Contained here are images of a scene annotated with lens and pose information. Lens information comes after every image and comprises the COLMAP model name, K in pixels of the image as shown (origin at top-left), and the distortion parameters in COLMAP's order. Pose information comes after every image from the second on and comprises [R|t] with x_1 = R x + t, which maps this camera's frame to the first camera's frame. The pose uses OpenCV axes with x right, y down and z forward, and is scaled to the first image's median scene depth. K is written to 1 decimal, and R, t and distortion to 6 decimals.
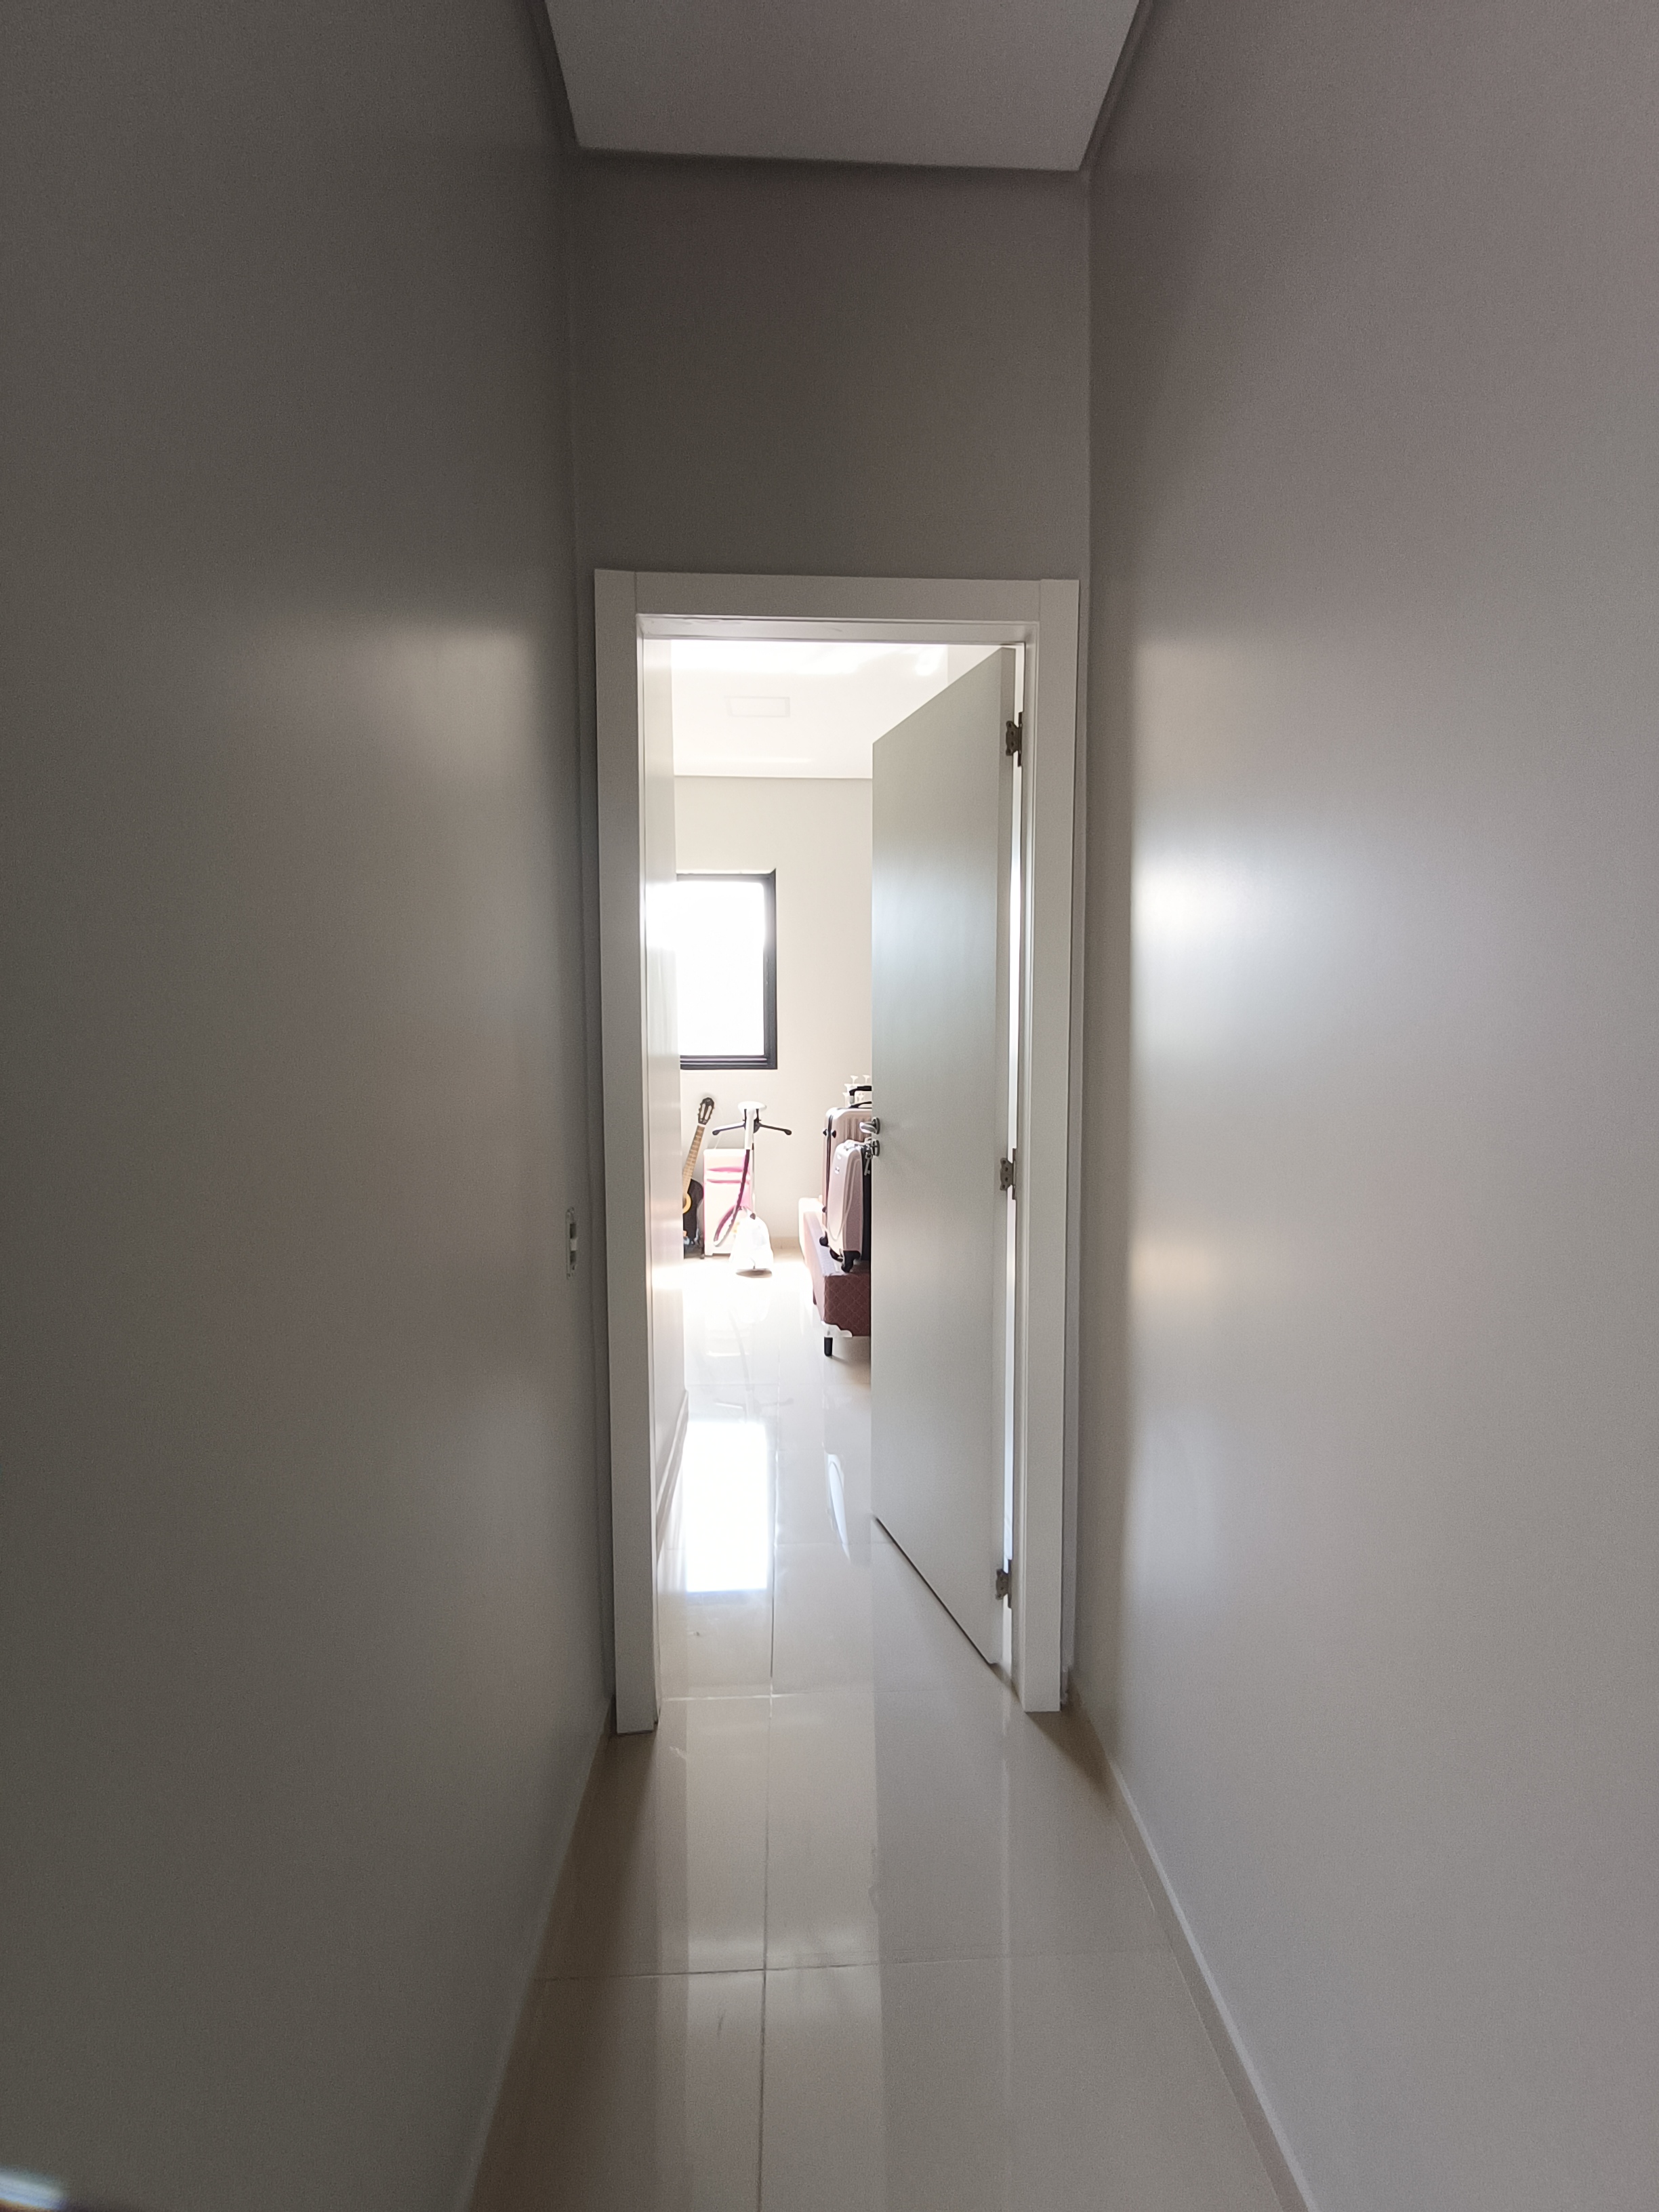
lens RADIAL K [[1044.8, 0, 840.9], [0, 1044.8, 1117.1], [0, 0, 1]] dist [0.000227, 0.000799]
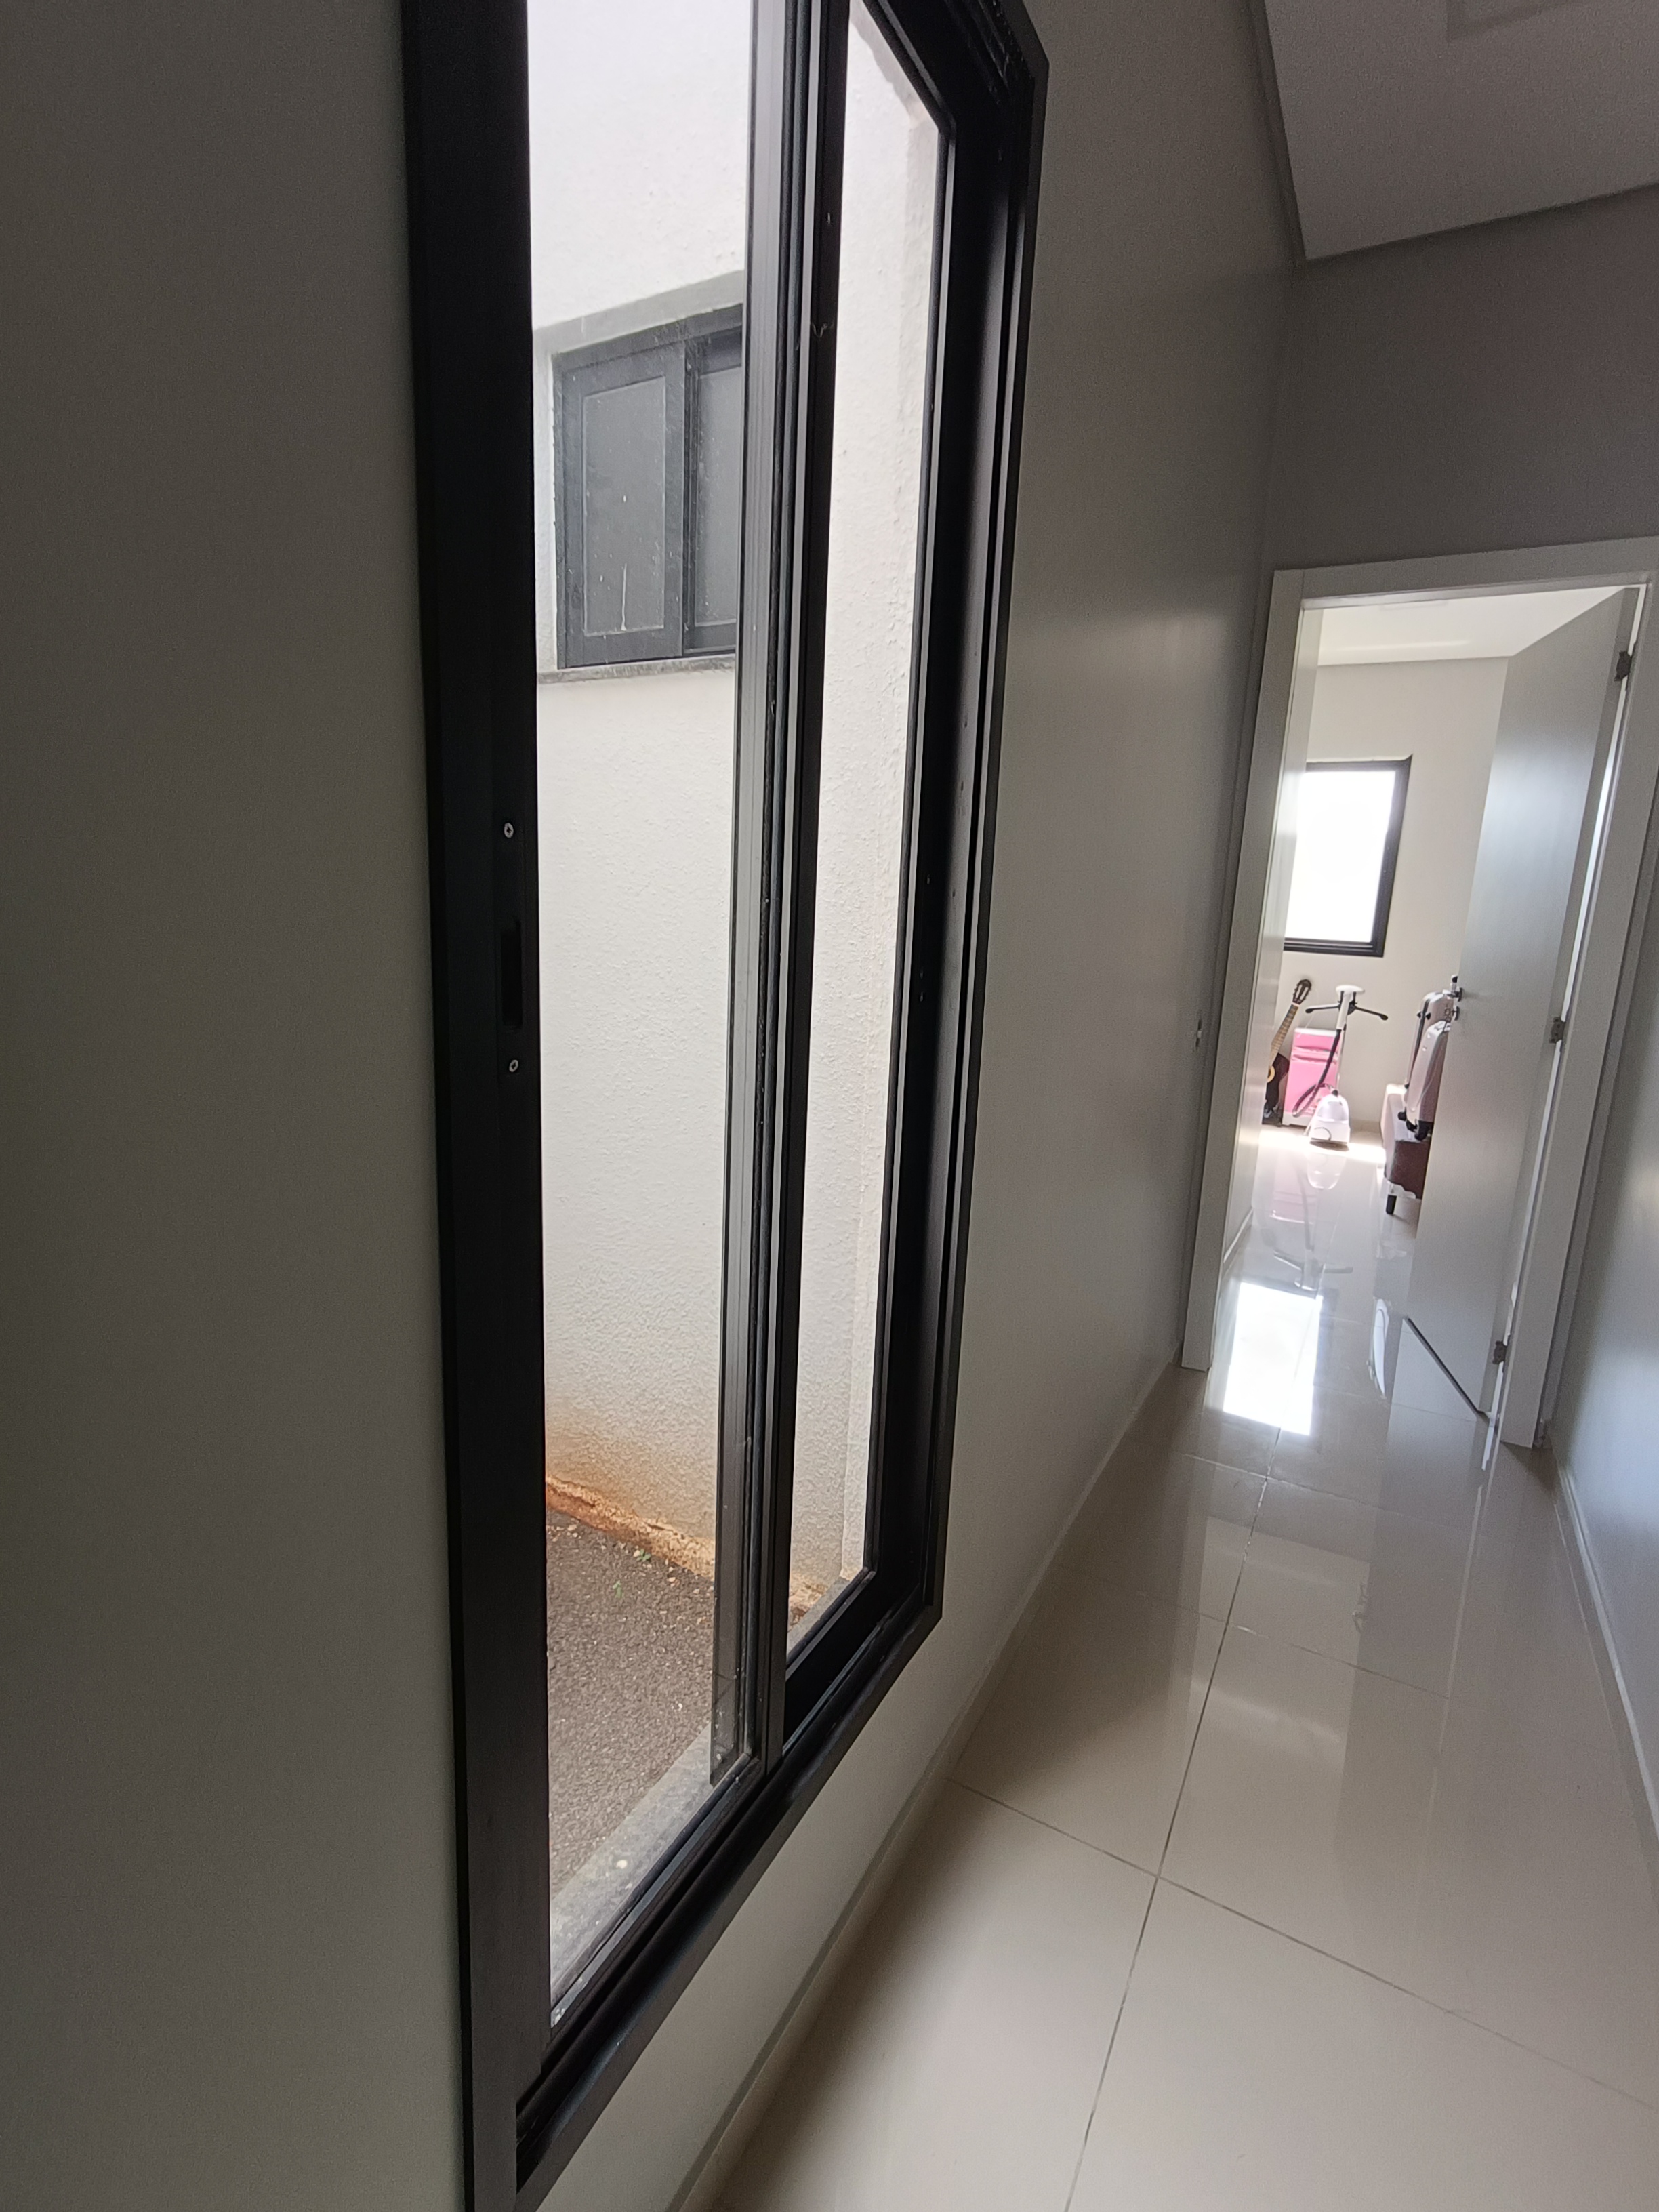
lens RADIAL K [[1044.8, 0, 840.9], [0, 1044.8, 1117.1], [0, 0, 1]] dist [0.000227, 0.000799]
pose [[0.853015, 0.140674, -0.502570, 0.025482], [-0.086290, 0.987750, 0.130019, 0.024321], [0.514703, -0.067541, 0.854704, -0.179528]]
